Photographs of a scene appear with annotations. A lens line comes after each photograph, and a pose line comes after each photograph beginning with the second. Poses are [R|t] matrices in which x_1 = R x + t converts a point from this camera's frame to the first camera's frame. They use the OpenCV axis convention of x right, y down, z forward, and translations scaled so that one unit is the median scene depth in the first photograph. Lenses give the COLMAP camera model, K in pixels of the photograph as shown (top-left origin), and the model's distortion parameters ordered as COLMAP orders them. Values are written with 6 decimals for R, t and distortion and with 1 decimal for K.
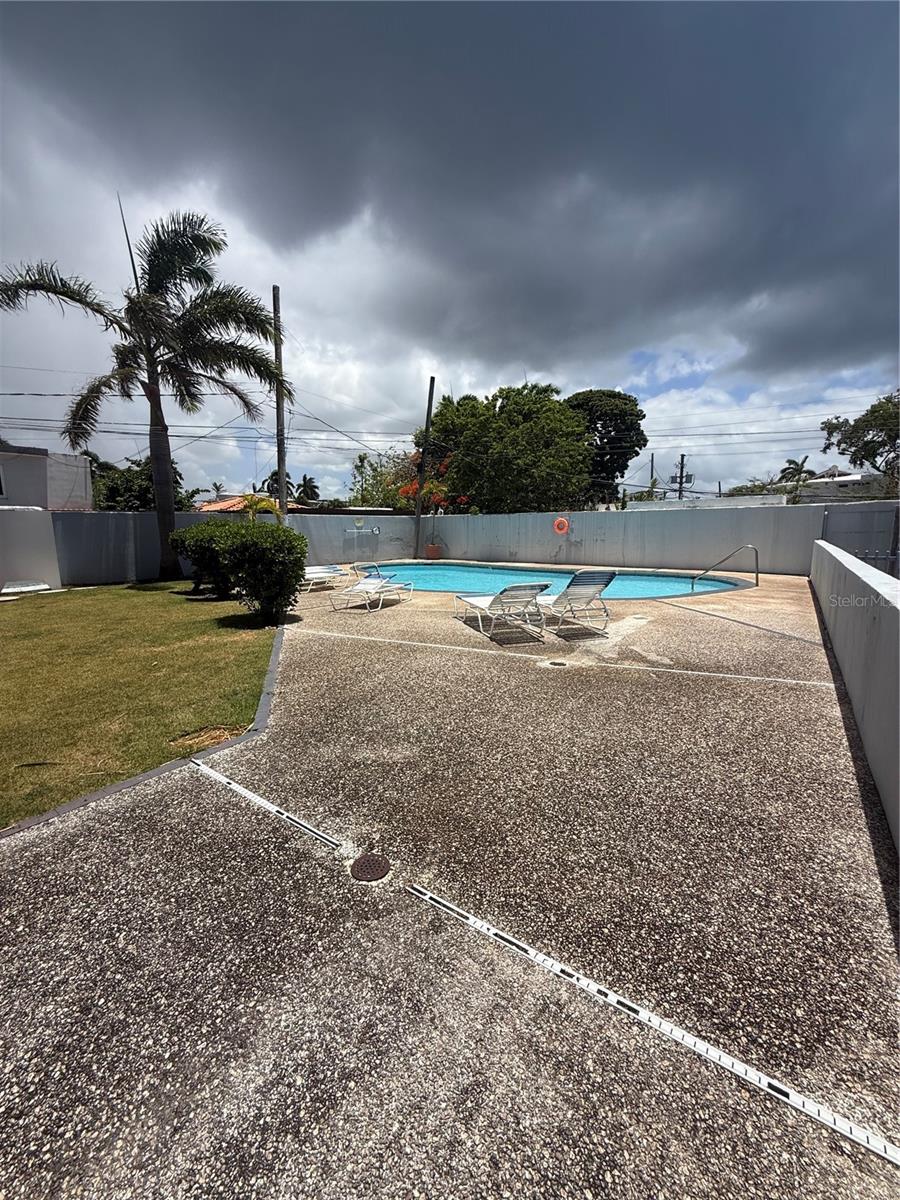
lens RADIAL K [[478.1, 0, 450.0], [0, 478.1, 600.0], [0, 0, 1]] dist [0.001840, 0.000112]
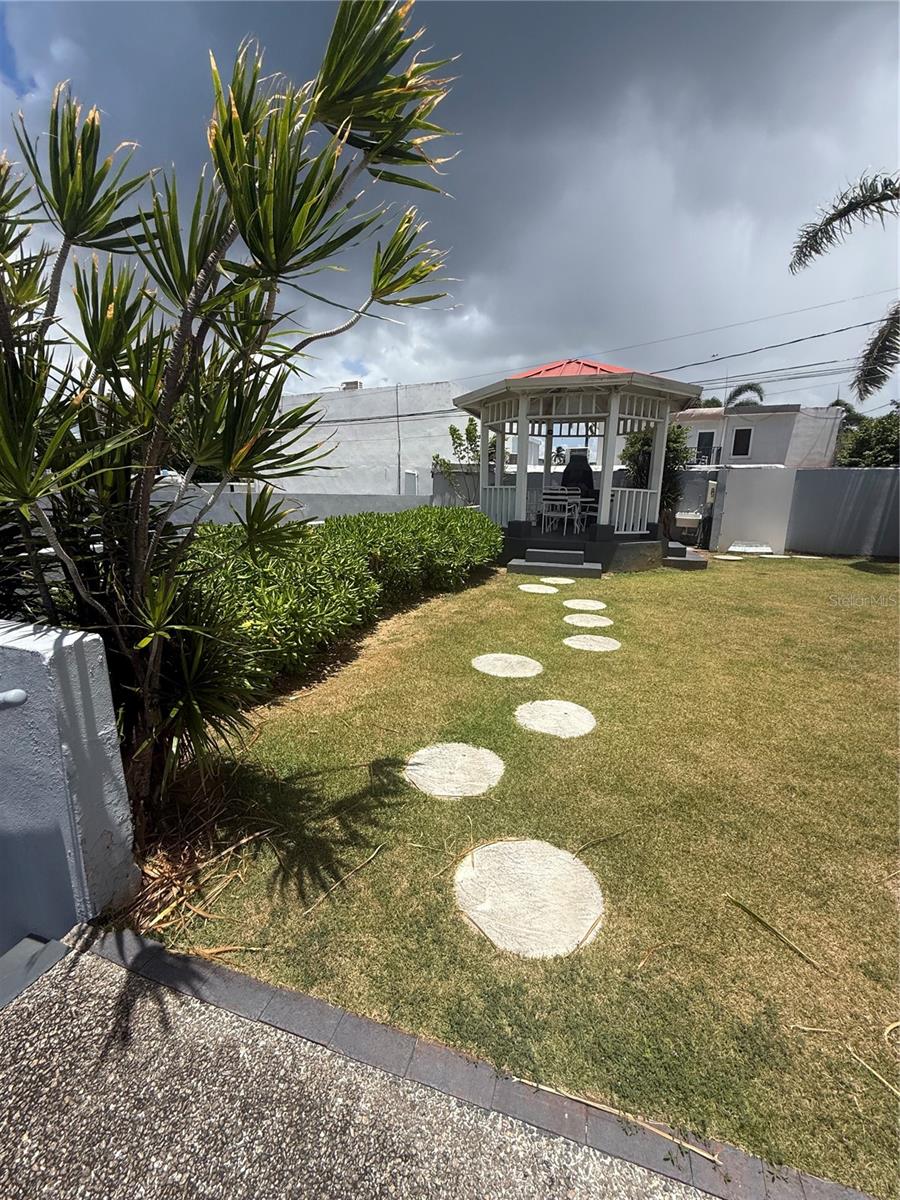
lens RADIAL K [[478.1, 0, 450.0], [0, 478.1, 600.0], [0, 0, 1]] dist [0.001840, 0.000112]
pose [[0.297962, 0.237448, -0.924574, -0.115156], [-0.161256, 0.967169, 0.196420, -0.013616], [0.940859, 0.090567, 0.326469, 0.094327]]
